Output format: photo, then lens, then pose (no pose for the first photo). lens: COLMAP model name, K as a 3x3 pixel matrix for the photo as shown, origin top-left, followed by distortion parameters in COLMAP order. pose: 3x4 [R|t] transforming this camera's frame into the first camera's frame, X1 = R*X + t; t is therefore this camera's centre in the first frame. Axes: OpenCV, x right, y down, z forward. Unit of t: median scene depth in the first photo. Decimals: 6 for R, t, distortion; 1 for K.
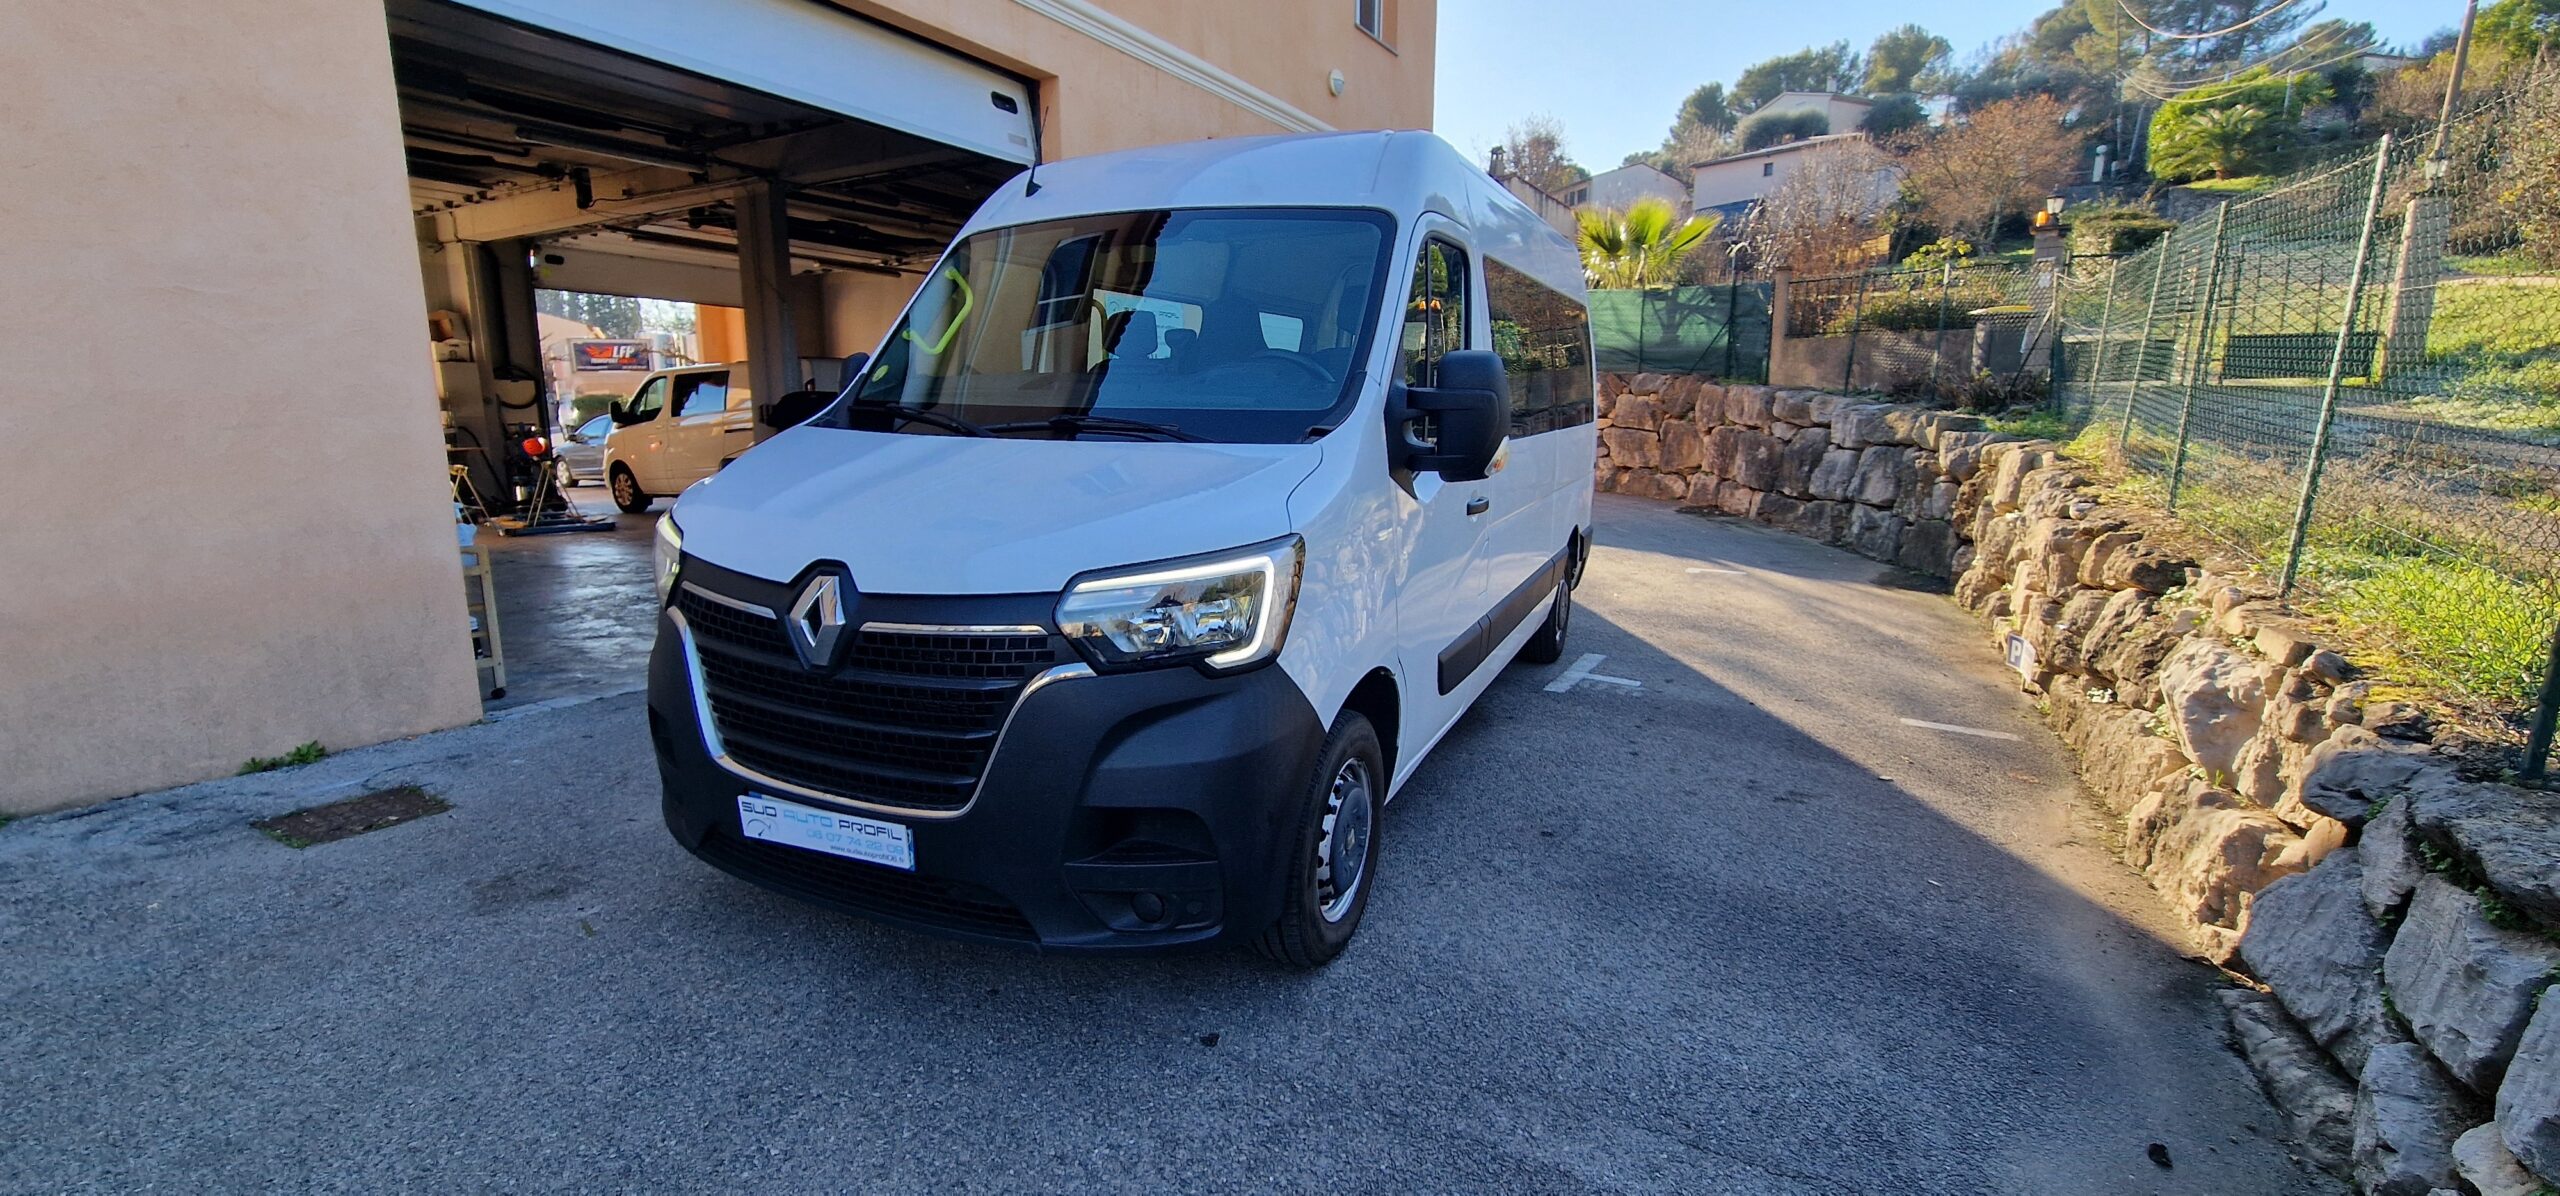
lens RADIAL K [[1051.6, 0, 1258.6], [0, 1051.6, 593.7], [0, 0, 1]] dist [0.005094, -0.004895]
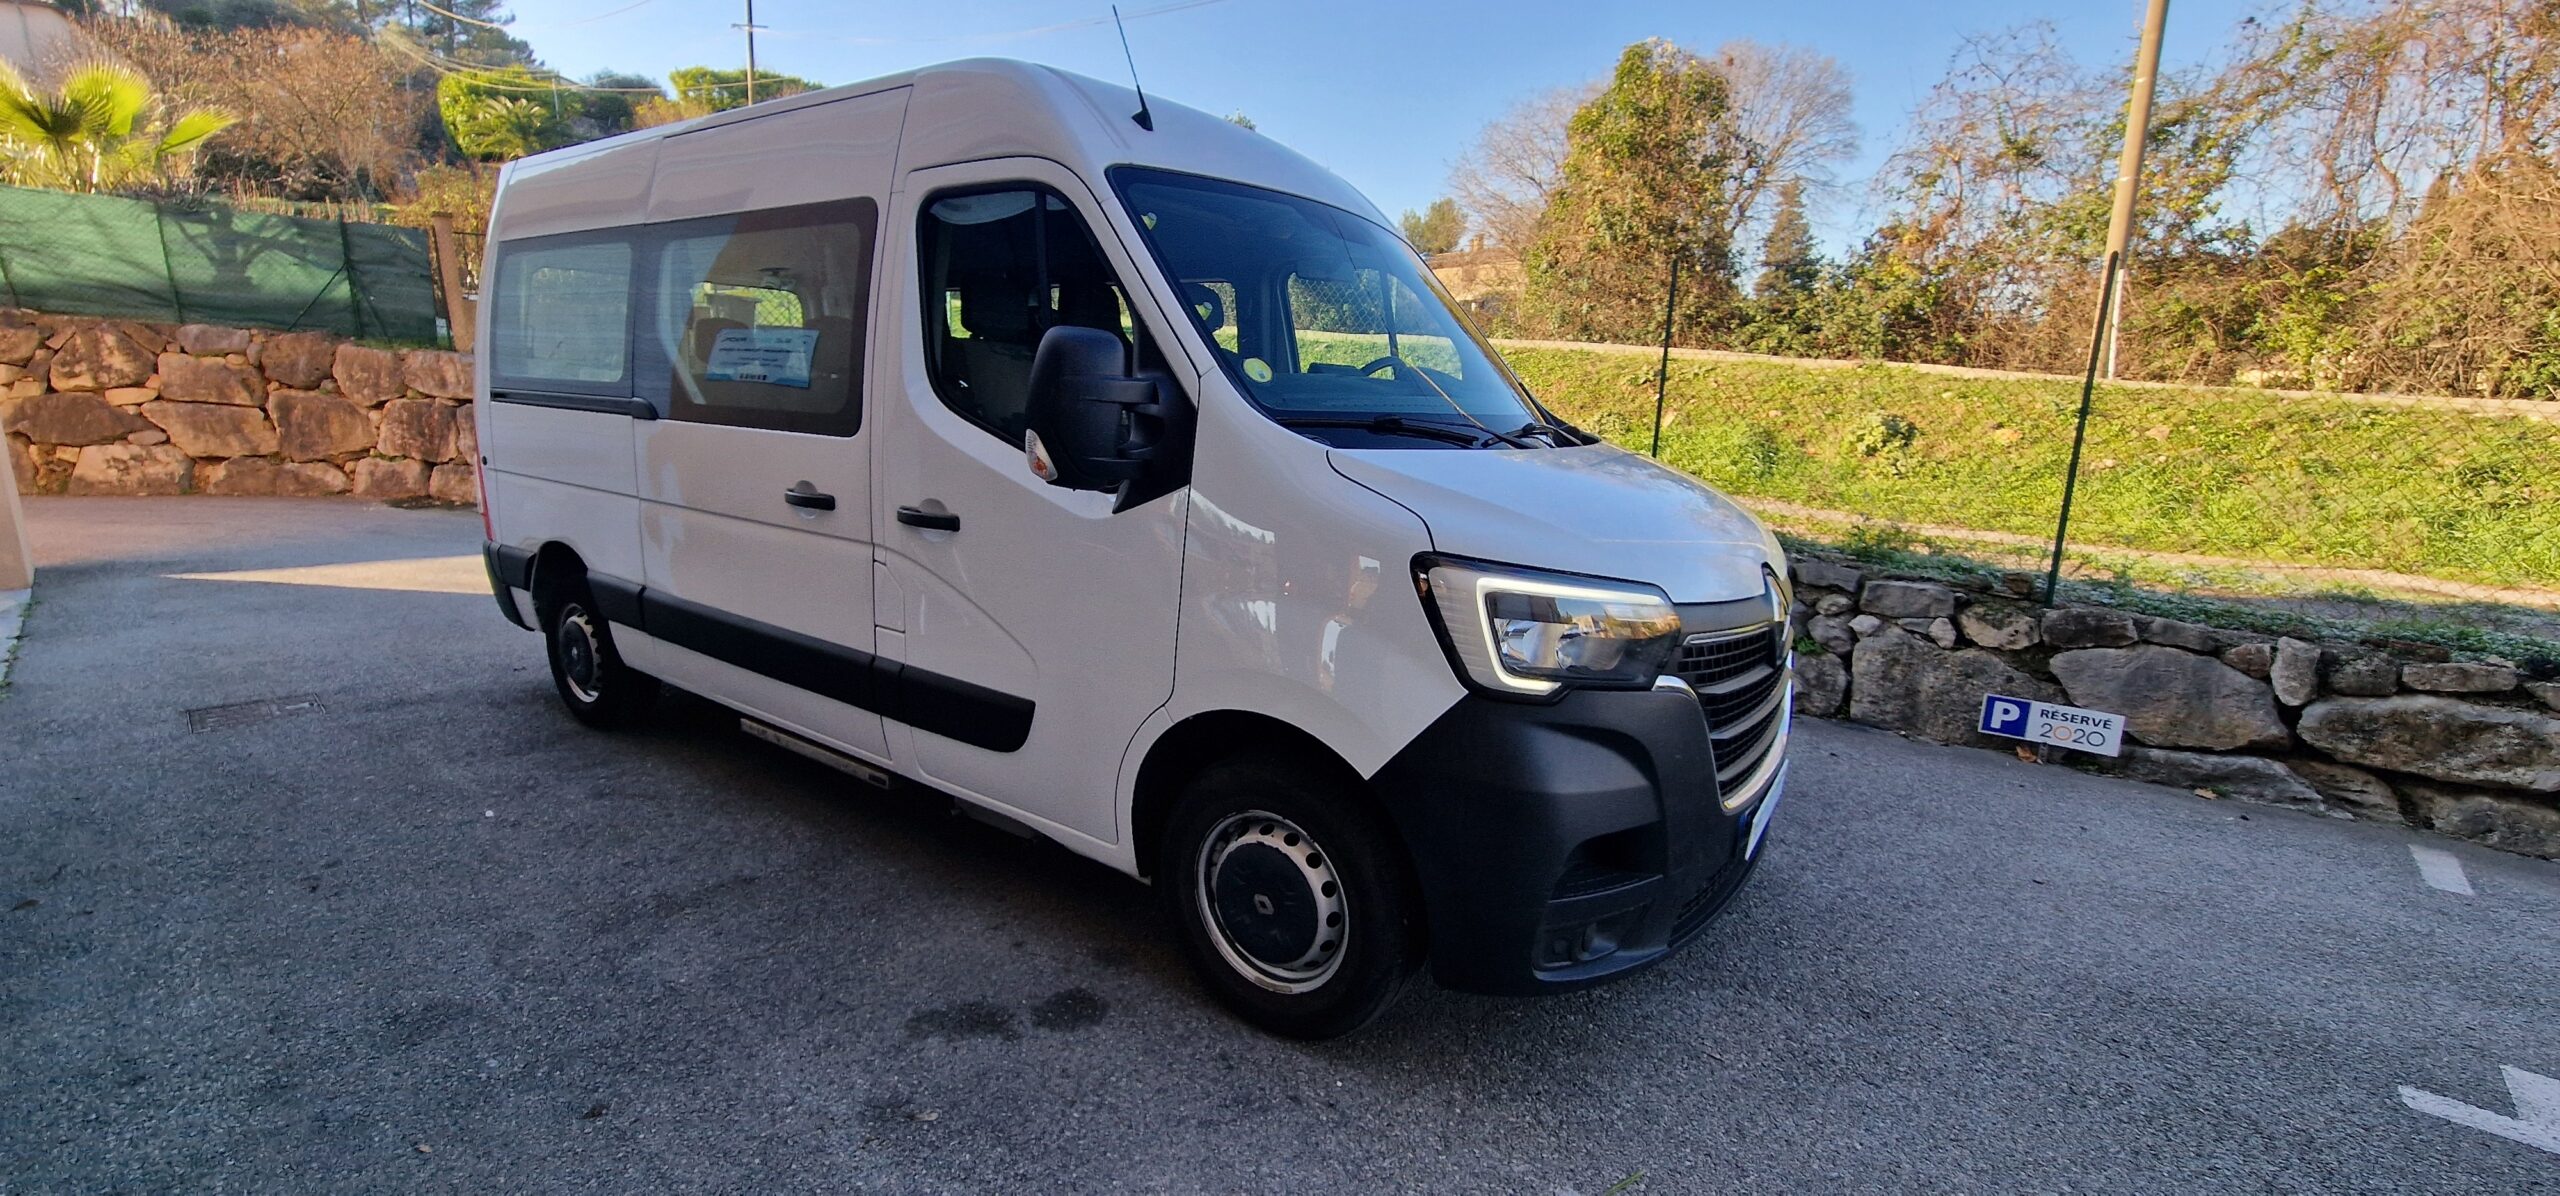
lens RADIAL K [[1048.8, 0, 1252.9], [0, 1048.8, 595.9], [0, 0, 1]] dist [0.002942, 0.000302]
pose [[0.200653, -0.191855, 0.960692, -0.494444], [0.156133, 0.974365, 0.161975, -0.080321], [-0.967140, 0.117495, 0.225464, 0.395695]]
